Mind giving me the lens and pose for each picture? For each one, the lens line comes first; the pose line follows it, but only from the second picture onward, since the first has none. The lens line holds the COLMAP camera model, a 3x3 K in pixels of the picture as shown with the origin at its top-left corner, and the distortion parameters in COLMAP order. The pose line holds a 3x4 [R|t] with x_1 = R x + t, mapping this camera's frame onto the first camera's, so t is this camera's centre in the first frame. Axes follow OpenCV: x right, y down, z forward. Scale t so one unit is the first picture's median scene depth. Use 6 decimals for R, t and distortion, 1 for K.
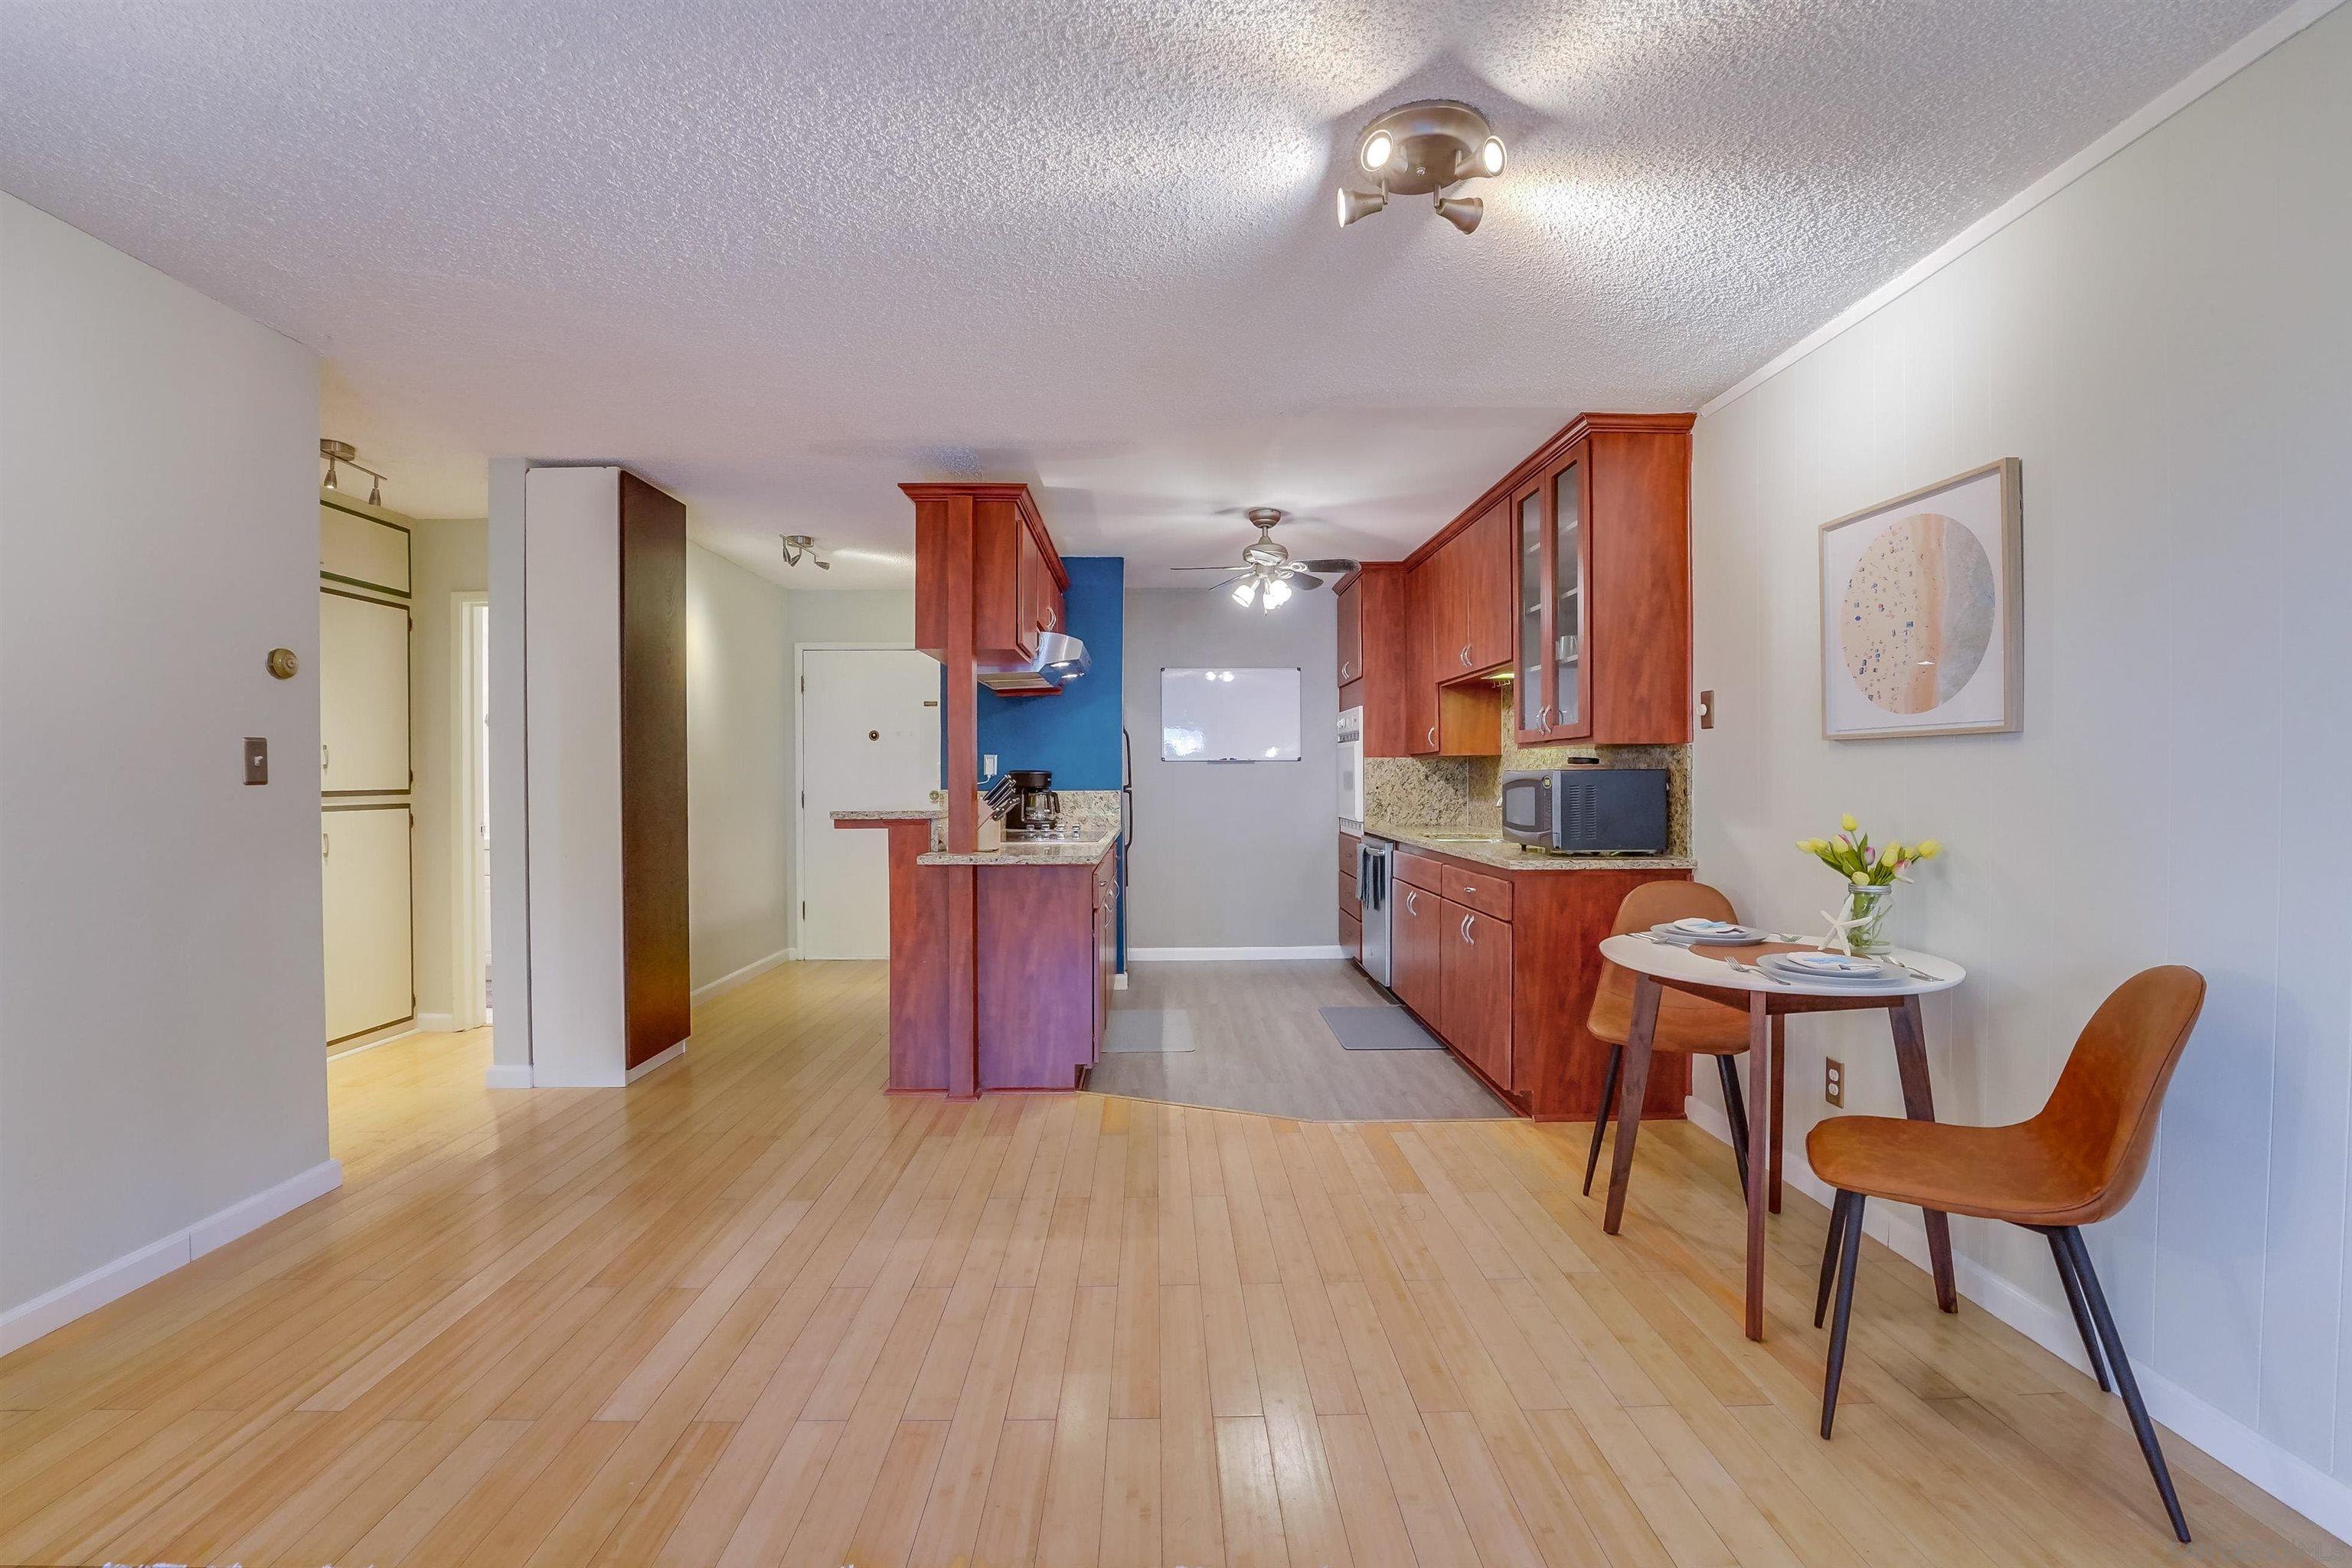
lens RADIAL K [[978.9, 0, 1169.4], [0, 978.9, 781.7], [0, 0, 1]] dist [-0.022062, 0.002139]
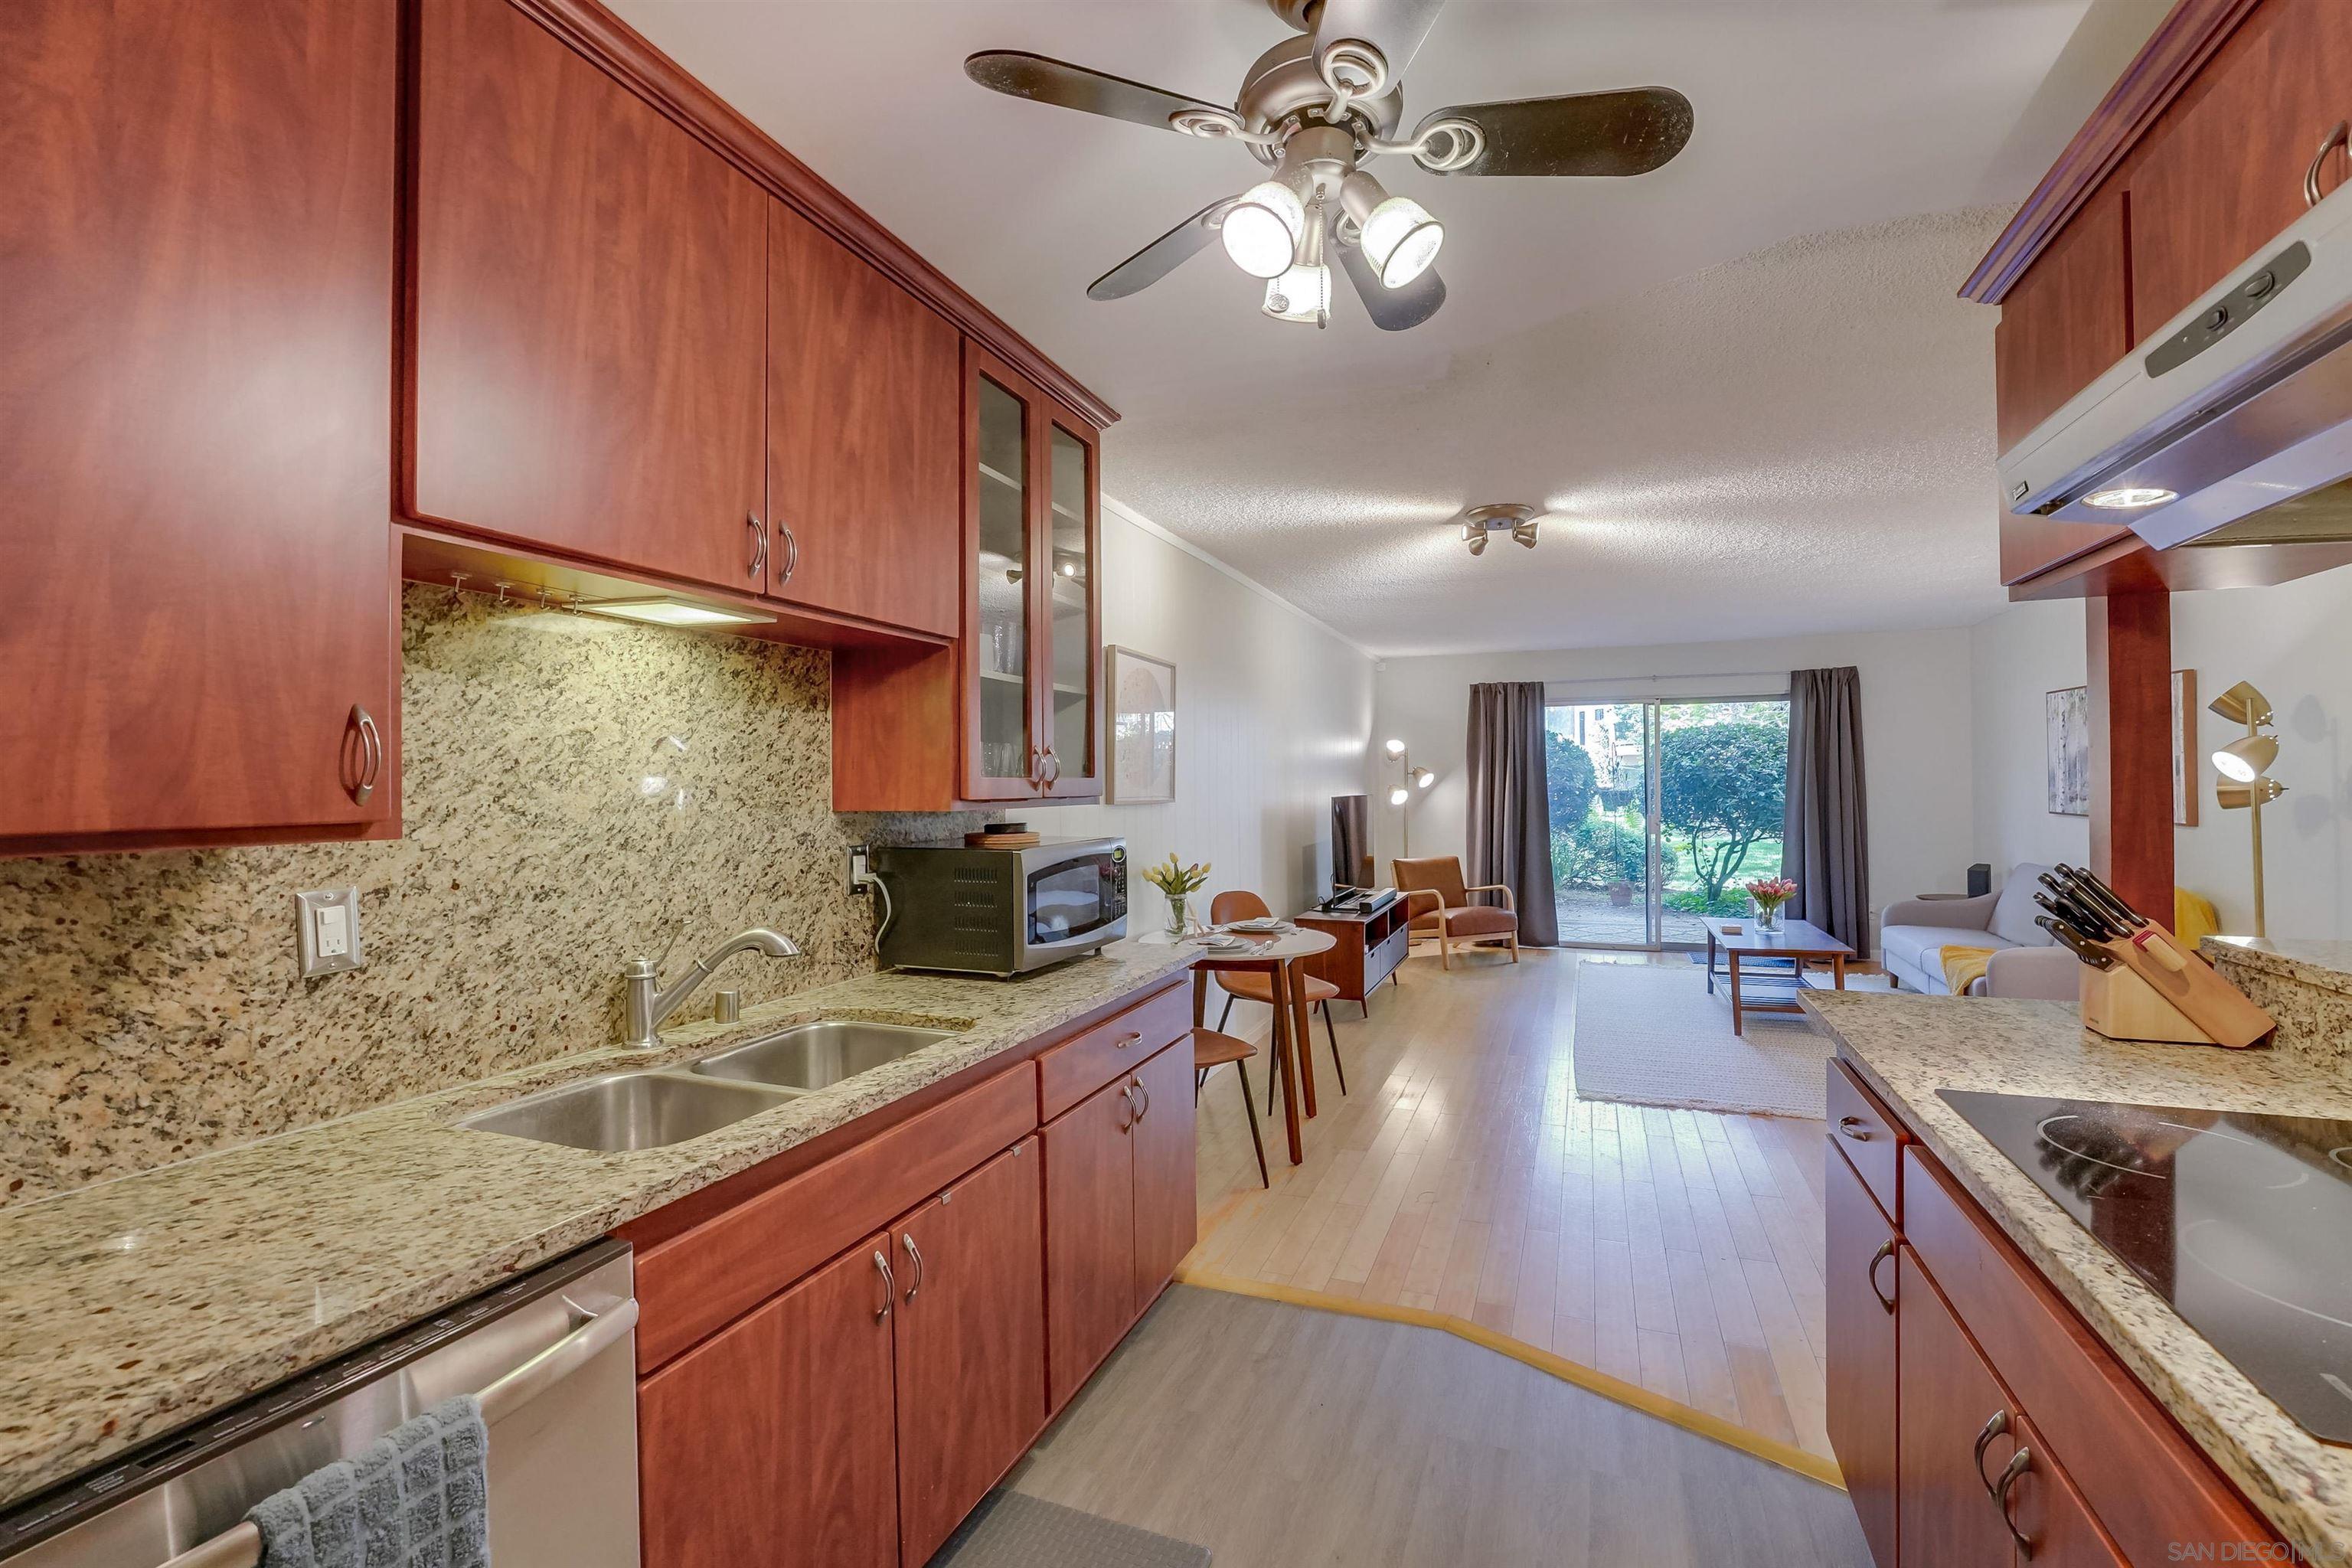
lens RADIAL K [[978.9, 0, 1256.8], [0, 978.9, 779.0], [0, 0, 1]] dist [-0.022062, 0.002139]
pose [[-0.939249, 0.014585, 0.342928, 0.022134], [0.014860, 0.999888, -0.001826, -0.051360], [-0.342916, 0.003381, -0.939360, 1.576816]]
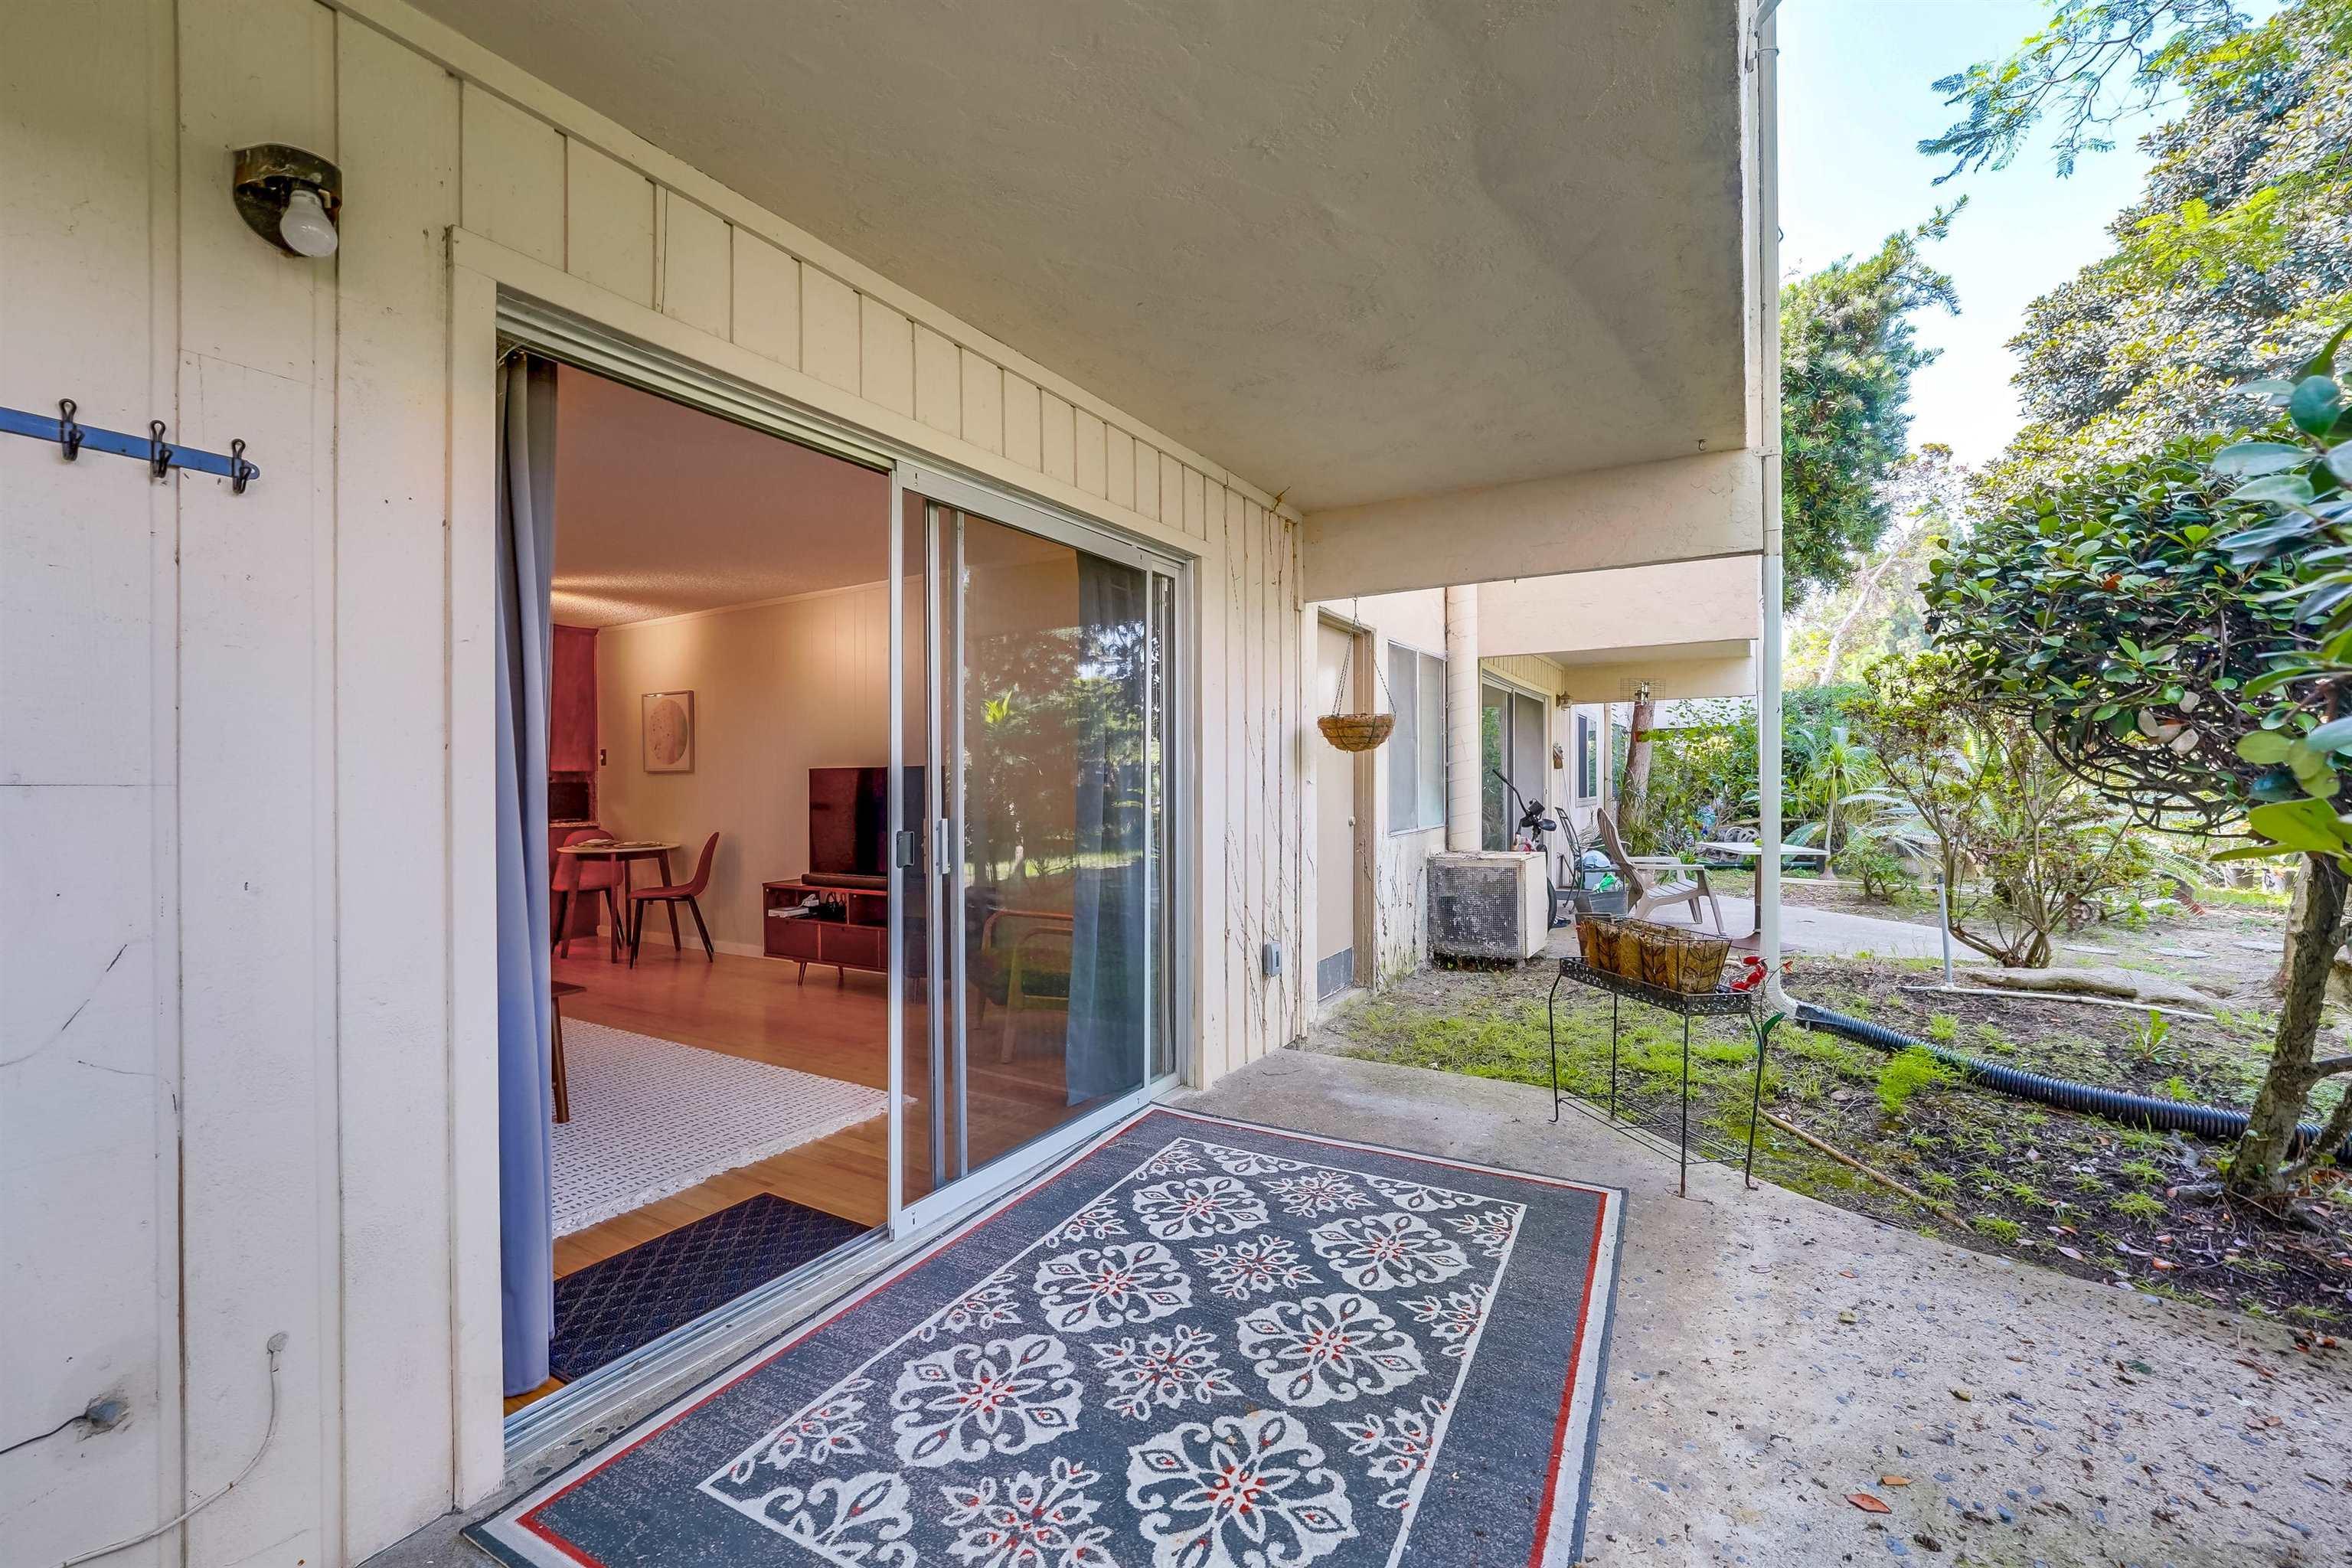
lens RADIAL K [[978.9, 0, 1244.0], [0, 978.9, 788.8], [0, 0, 1]] dist [-0.022062, 0.002139]
pose [[0.505567, -0.010485, 0.862724, -0.608566], [0.011270, 0.999921, 0.005548, 0.006724], [-0.862714, 0.006918, 0.505645, -1.342674]]
